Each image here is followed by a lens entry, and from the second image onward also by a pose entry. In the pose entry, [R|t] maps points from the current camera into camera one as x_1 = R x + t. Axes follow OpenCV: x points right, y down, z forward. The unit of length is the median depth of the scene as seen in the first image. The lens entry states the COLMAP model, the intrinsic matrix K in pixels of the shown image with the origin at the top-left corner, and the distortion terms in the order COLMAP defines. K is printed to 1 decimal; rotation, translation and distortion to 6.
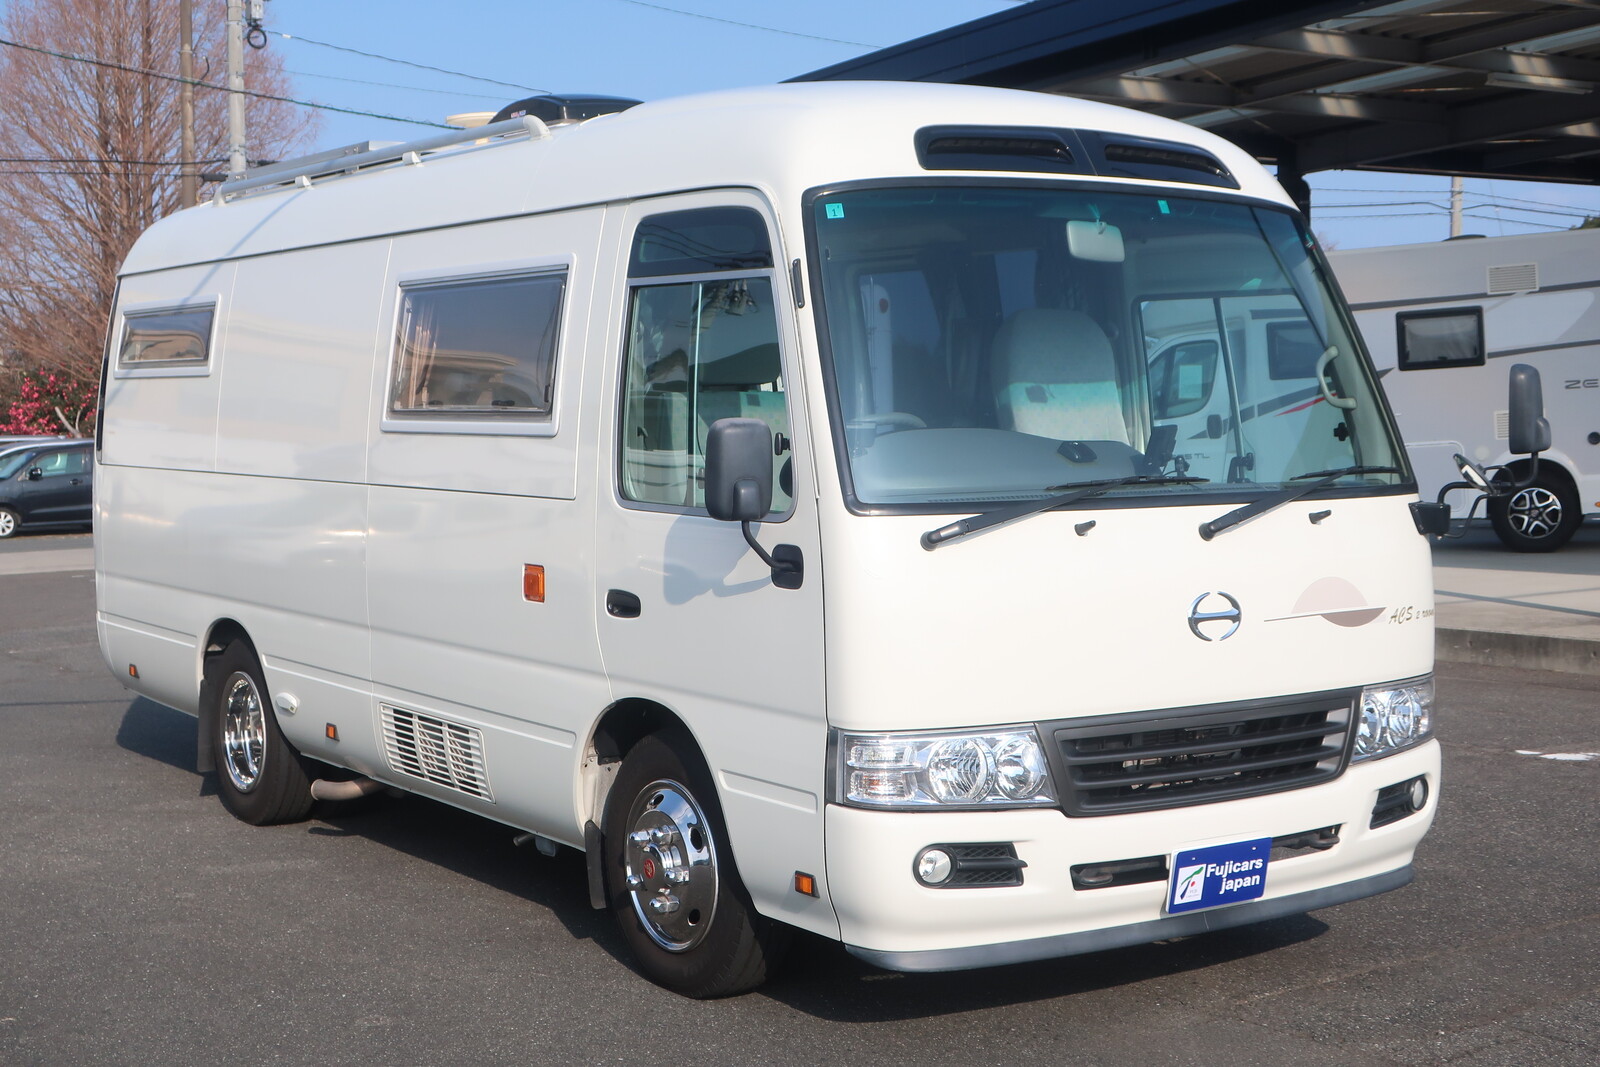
lens RADIAL K [[2114.3, 0, 800.0], [0, 2114.3, 533.5], [0, 0, 1]] dist [0.015872, 0.014810]
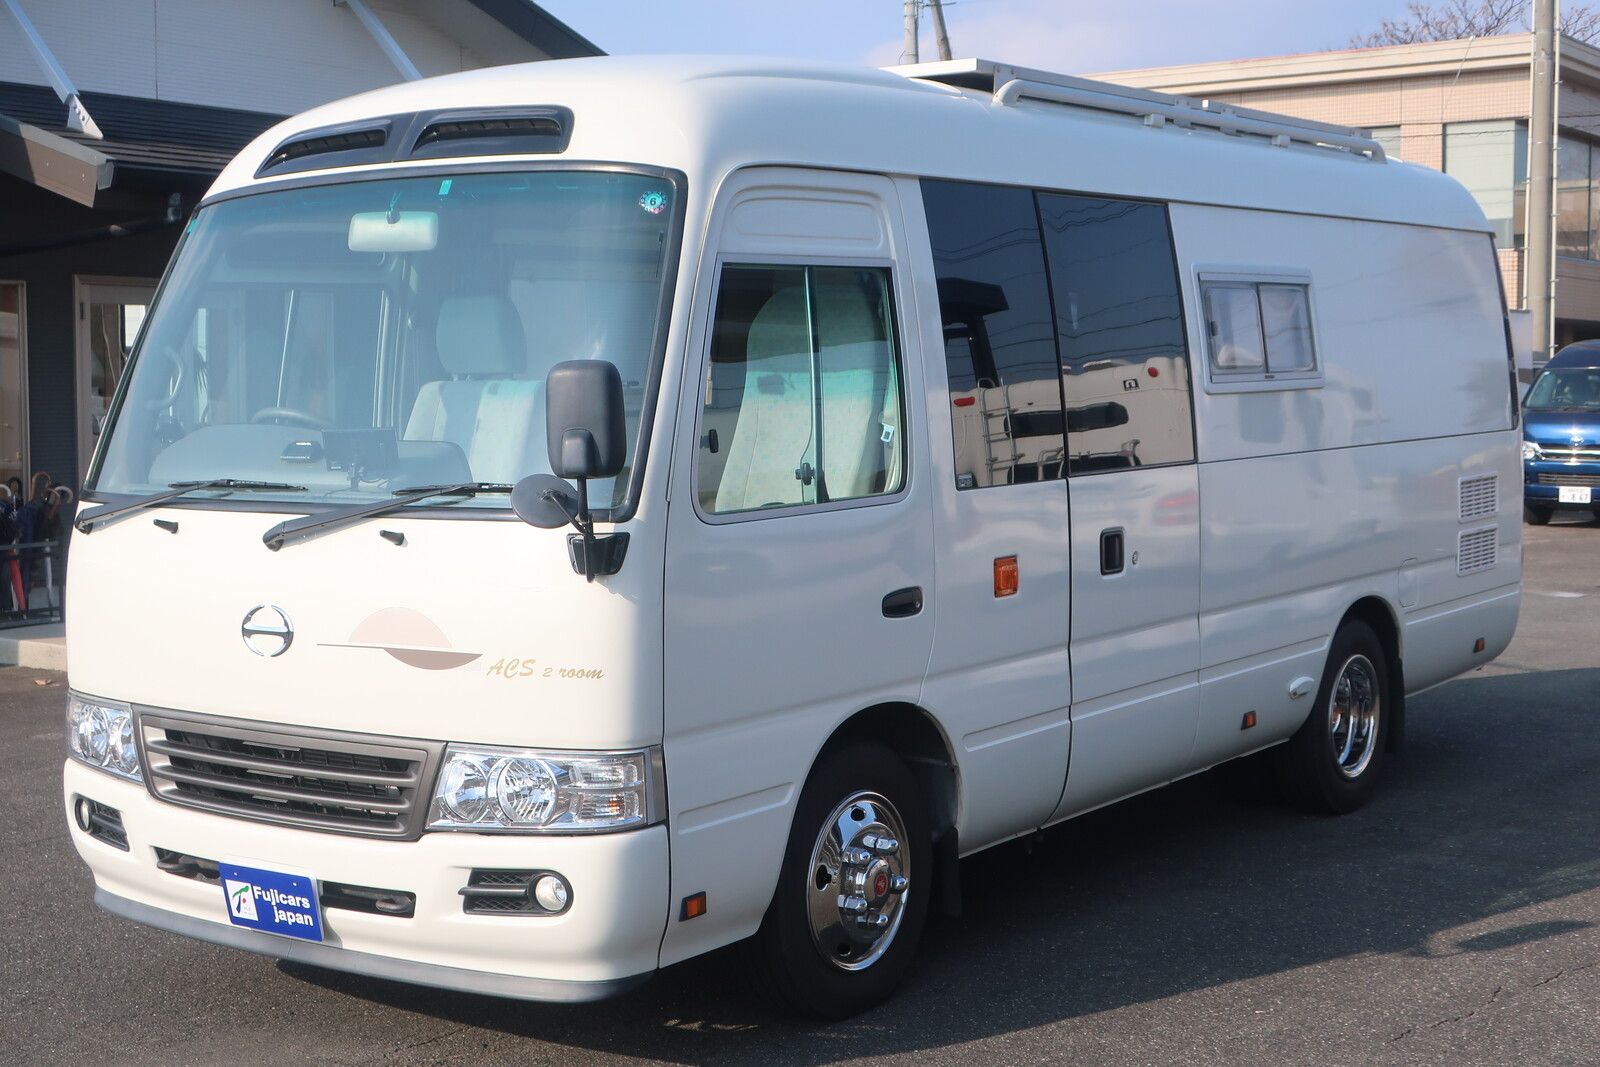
lens RADIAL K [[2114.3, 0, 800.0], [0, 2114.3, 533.5], [0, 0, 1]] dist [0.015872, 0.014810]
pose [[0.394192, 0.073447, -0.916089, 1.150063], [-0.046459, 0.997120, 0.059952, -0.072213], [0.917853, 0.018928, 0.396469, 0.832990]]
